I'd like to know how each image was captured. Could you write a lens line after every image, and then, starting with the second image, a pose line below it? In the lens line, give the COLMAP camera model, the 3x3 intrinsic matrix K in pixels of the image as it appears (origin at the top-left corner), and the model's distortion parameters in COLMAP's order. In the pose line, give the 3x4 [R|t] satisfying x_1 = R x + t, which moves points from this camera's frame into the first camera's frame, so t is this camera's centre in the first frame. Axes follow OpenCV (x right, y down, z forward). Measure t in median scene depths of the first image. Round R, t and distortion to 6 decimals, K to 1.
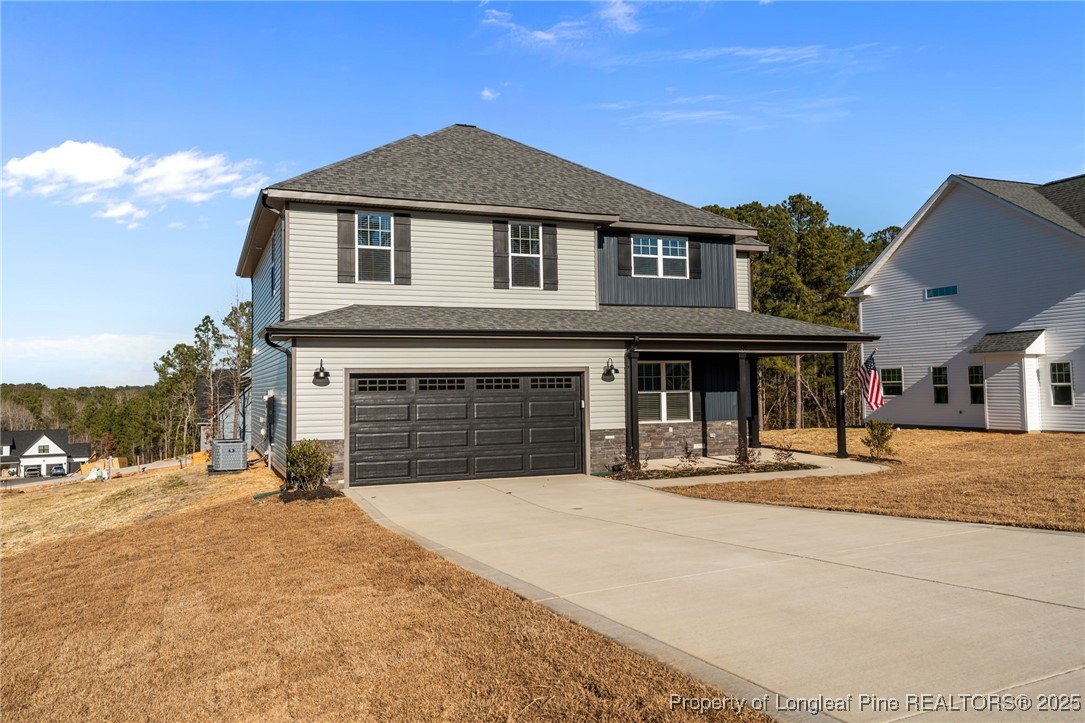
lens RADIAL K [[823.9, 0, 542.5], [0, 823.9, 361.5], [0, 0, 1]] dist [-0.004120, 0.068821]
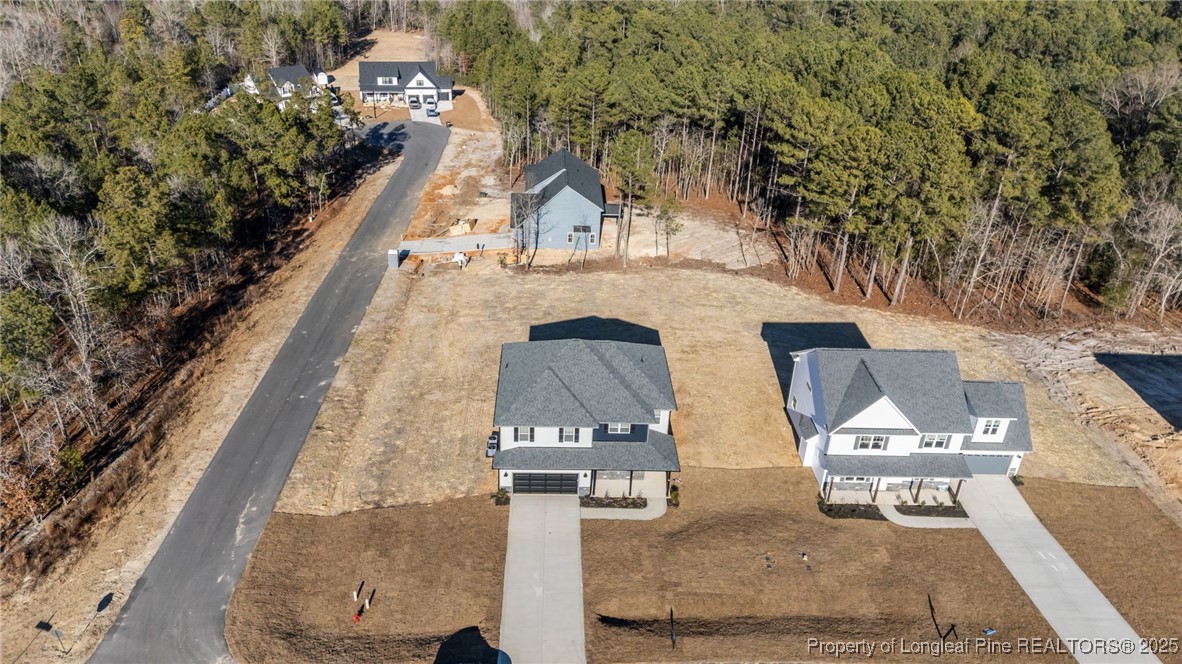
lens RADIAL K [[894.8, 0, 600.0], [0, 894.8, 323.2], [0, 0, 1]] dist [0.087763, -0.007226]
pose [[0.937511, 0.203619, -0.282155, 0.954296], [-0.038910, 0.867160, 0.496507, -2.153432], [0.345772, -0.454503, 0.820895, -1.608709]]
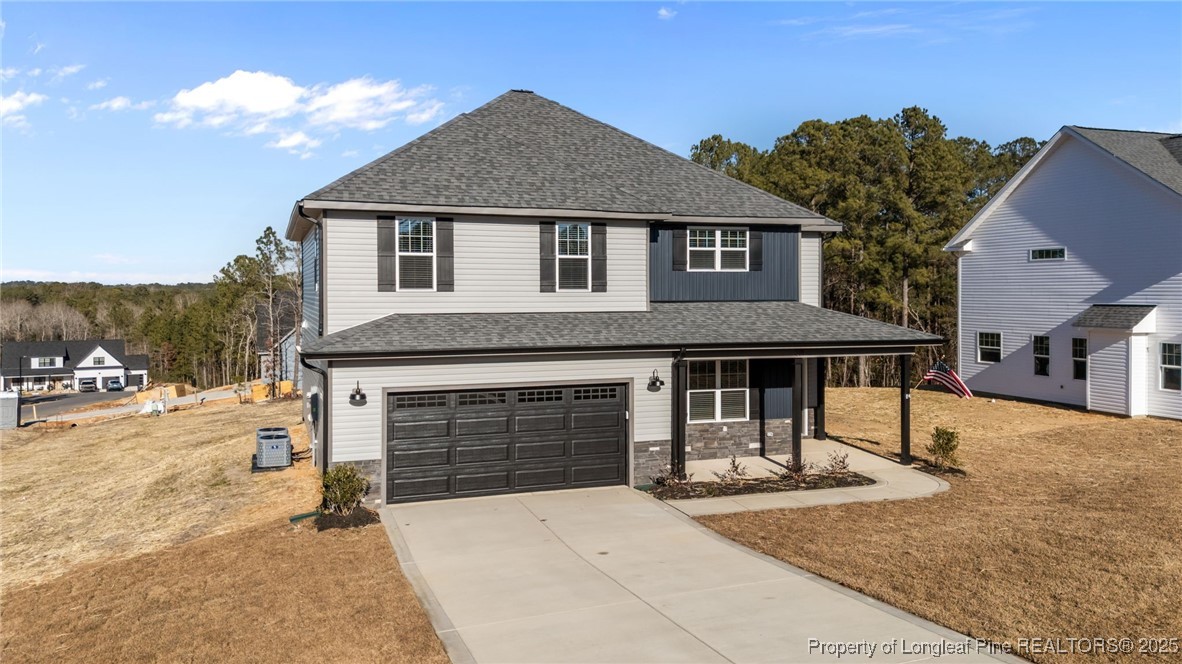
lens RADIAL K [[894.8, 0, 600.0], [0, 894.8, 323.2], [0, 0, 1]] dist [0.087763, -0.007226]
pose [[0.999051, 0.014938, -0.040916, 0.050812], [-0.012132, 0.997611, 0.068006, -0.113040], [0.041835, -0.067445, 0.996846, -0.050677]]
